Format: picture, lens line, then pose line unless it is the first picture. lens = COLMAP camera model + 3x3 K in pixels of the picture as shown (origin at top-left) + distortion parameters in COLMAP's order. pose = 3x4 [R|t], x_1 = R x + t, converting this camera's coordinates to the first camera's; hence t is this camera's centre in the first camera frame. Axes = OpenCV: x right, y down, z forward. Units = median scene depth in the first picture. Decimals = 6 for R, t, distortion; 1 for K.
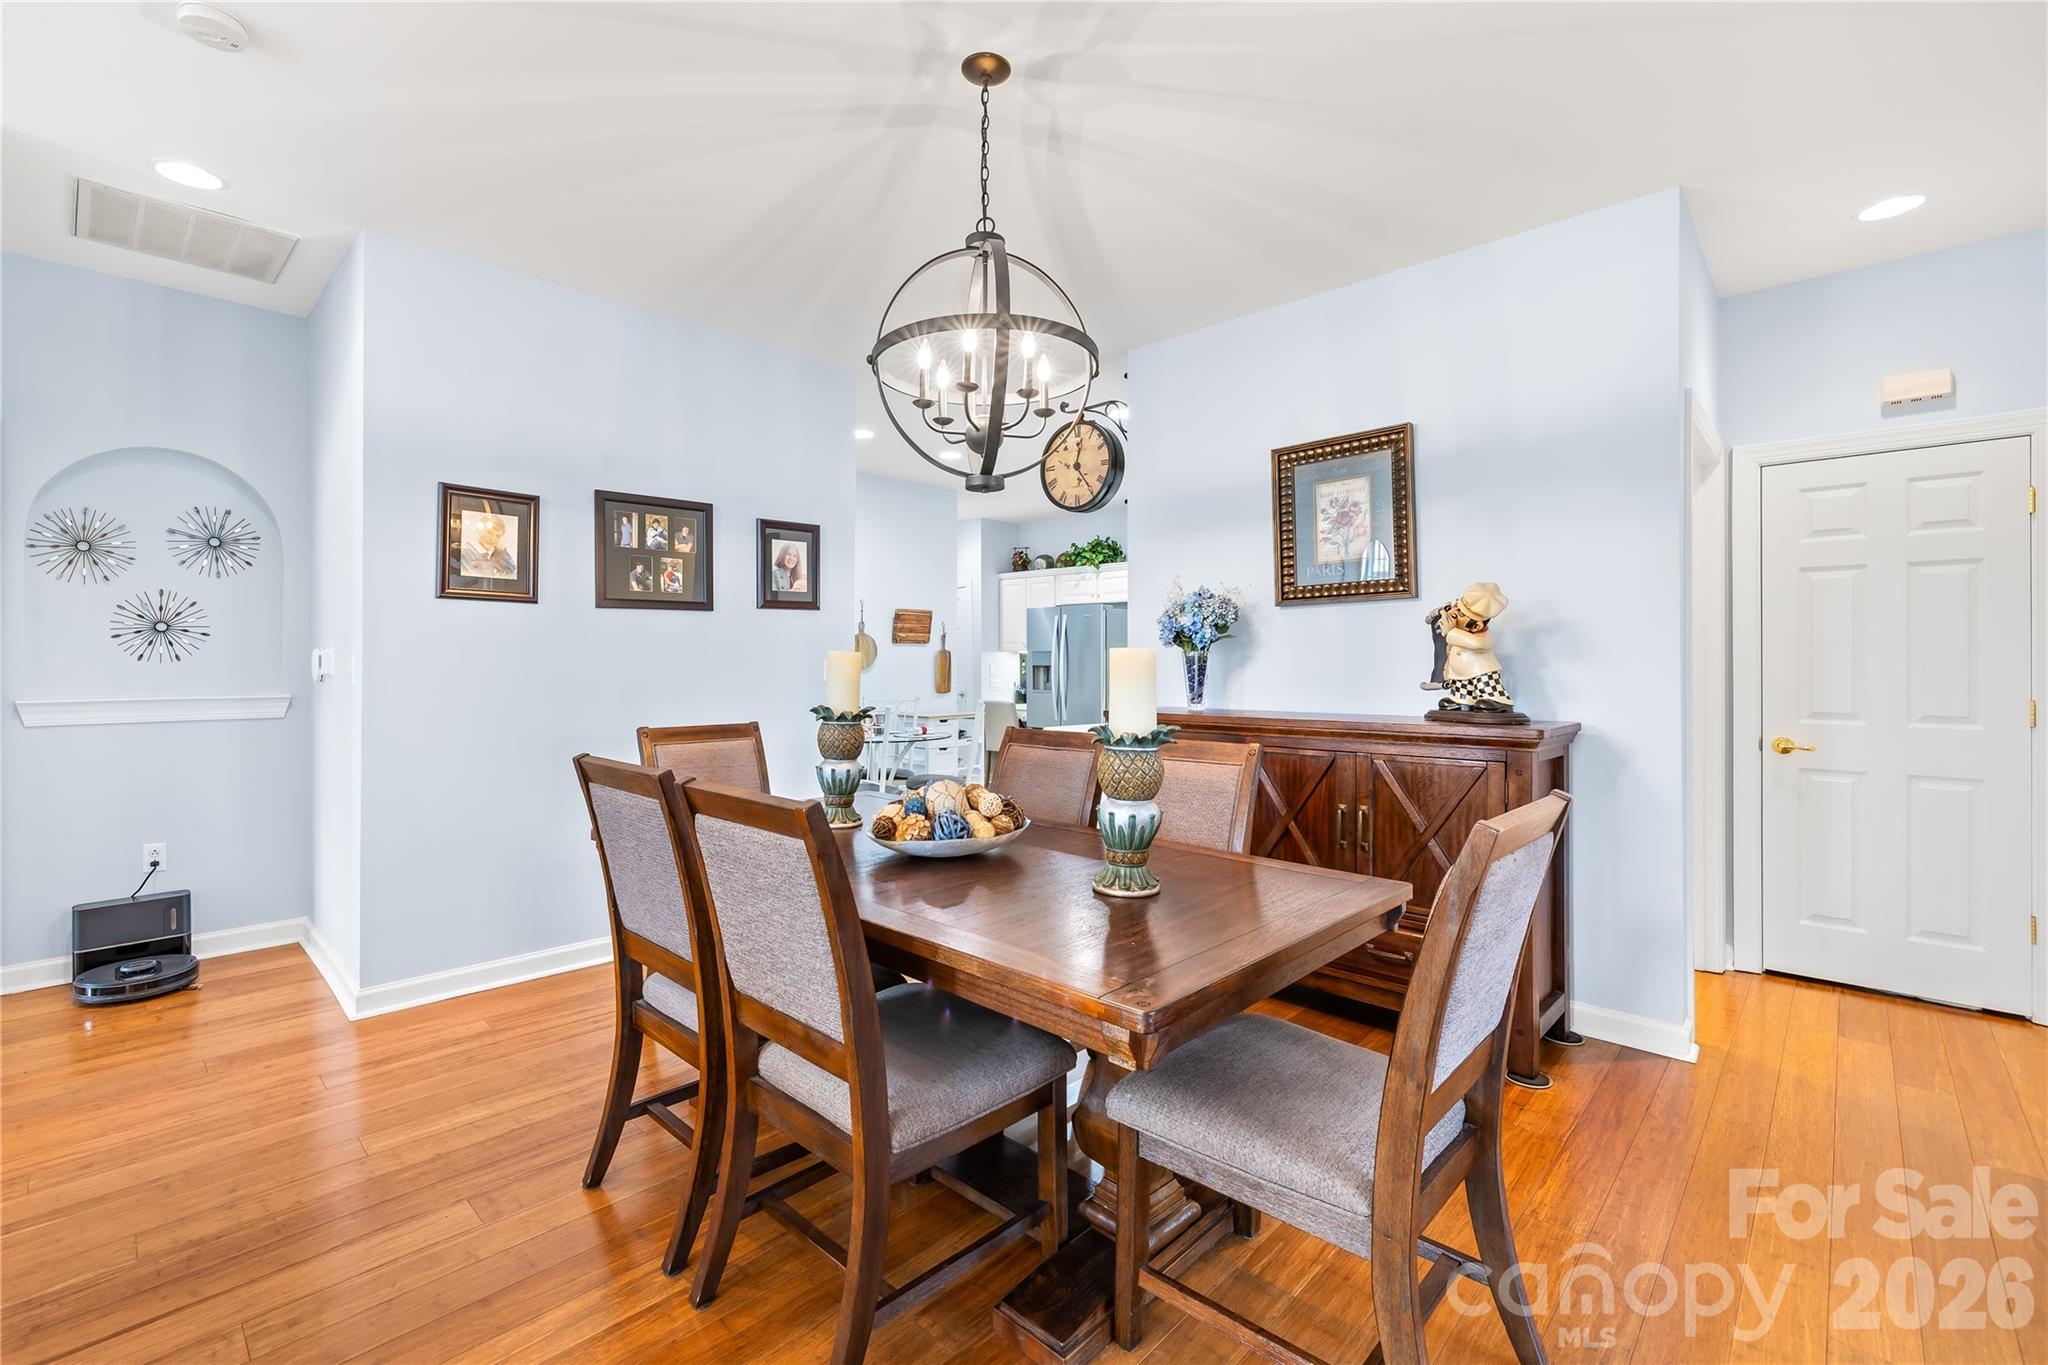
lens RADIAL K [[870.4, 0, 1005.1], [0, 870.4, 656.9], [0, 0, 1]] dist [-0.001761, -0.000010]
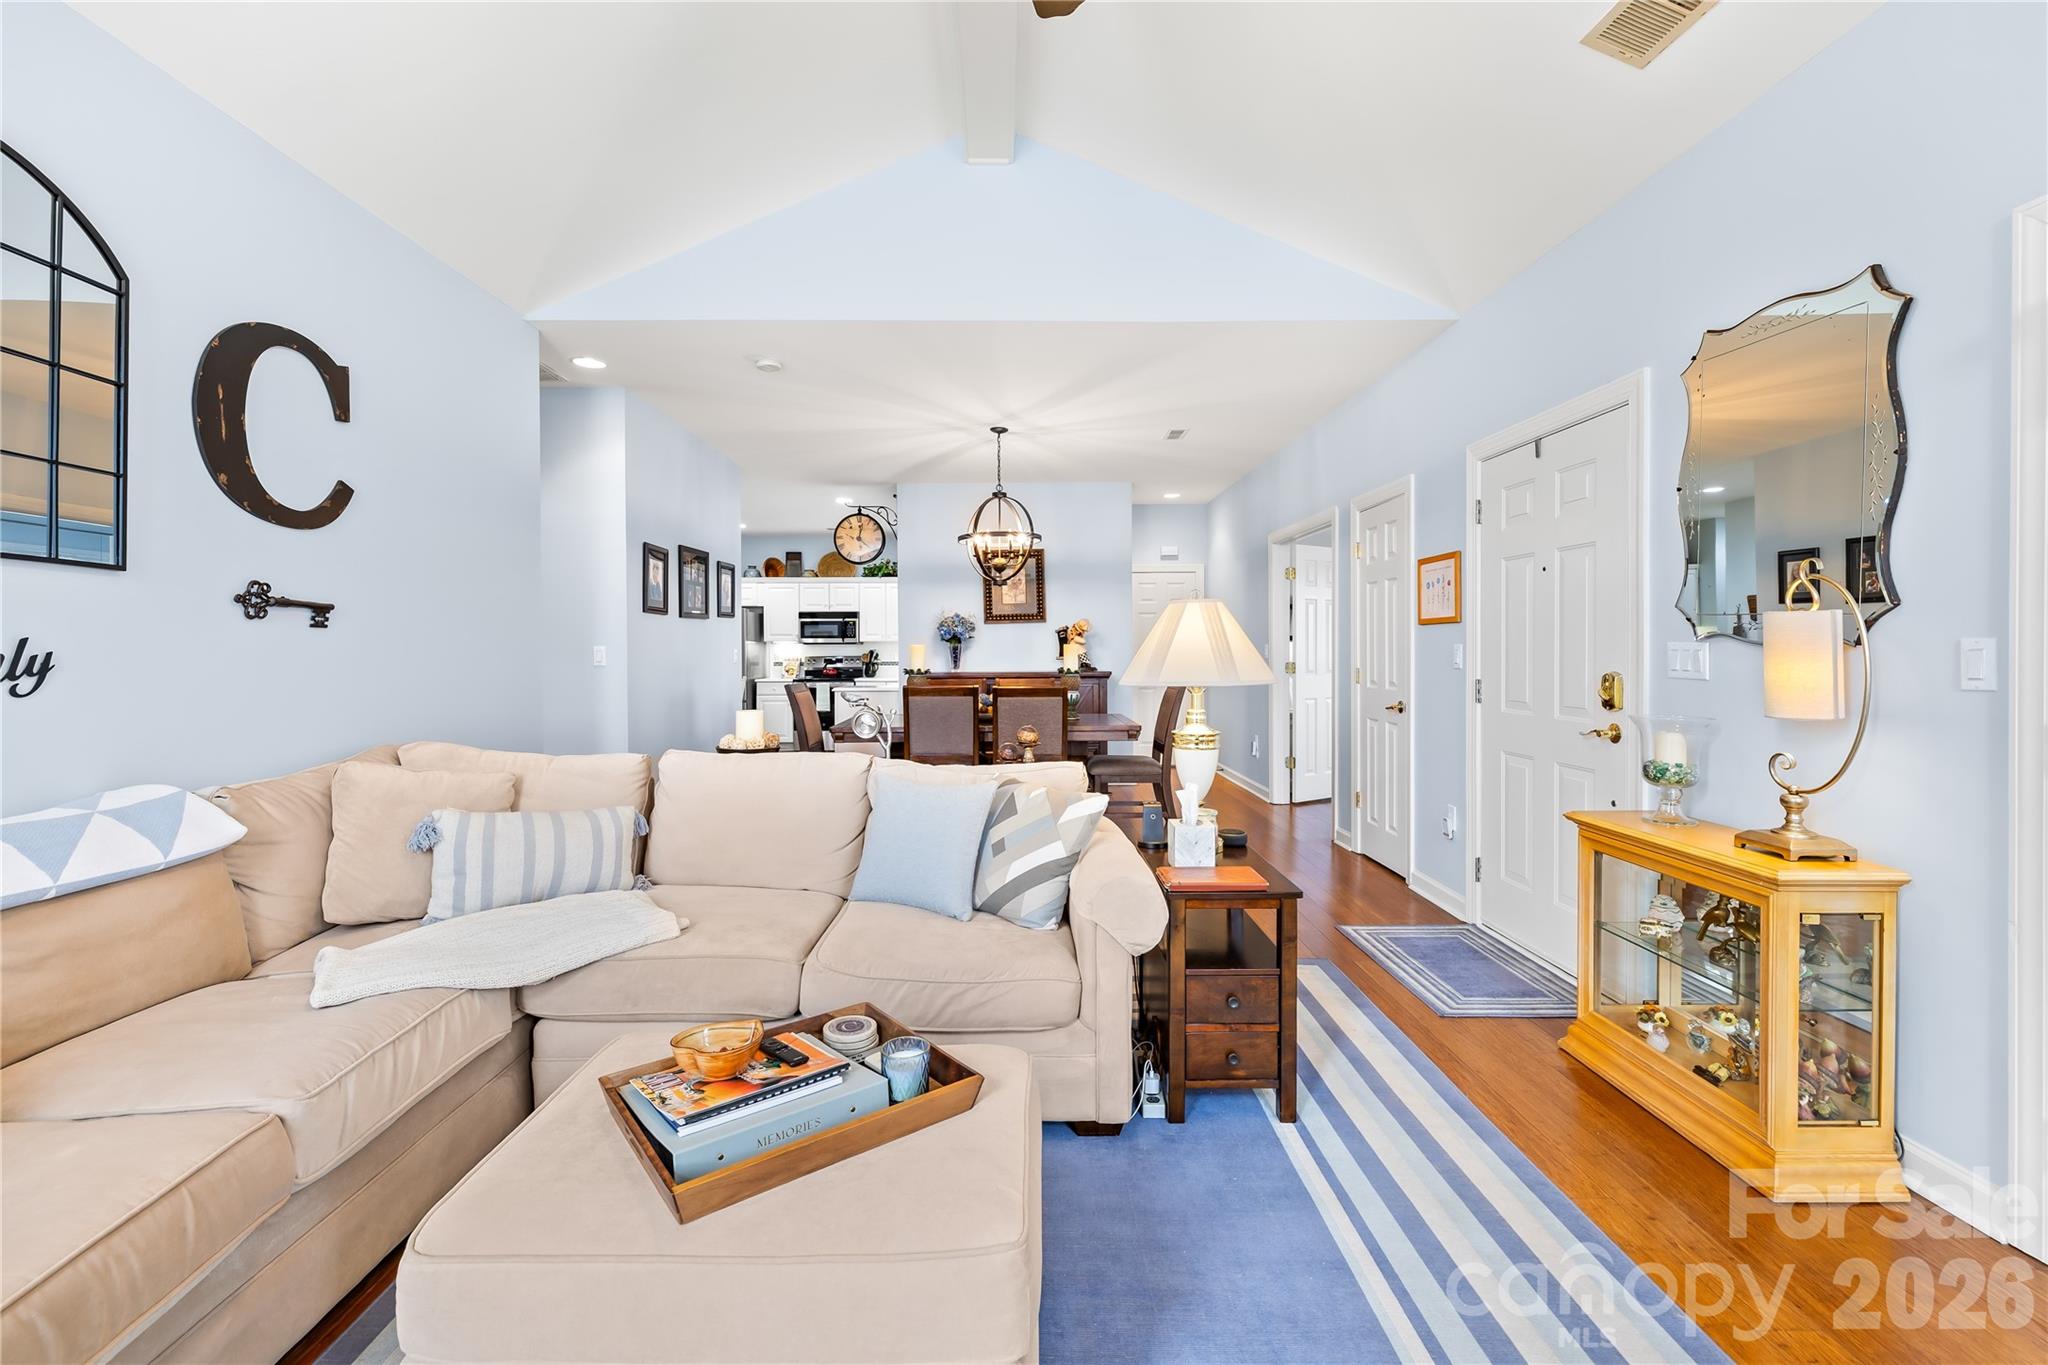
lens RADIAL K [[870.4, 0, 1005.1], [0, 870.4, 656.9], [0, 0, 1]] dist [-0.001761, -0.000010]
pose [[0.716167, -0.010785, 0.697845, -1.195417], [0.002341, 0.999912, 0.013050, -0.002790], [-0.697925, -0.007712, 0.716130, -0.601163]]
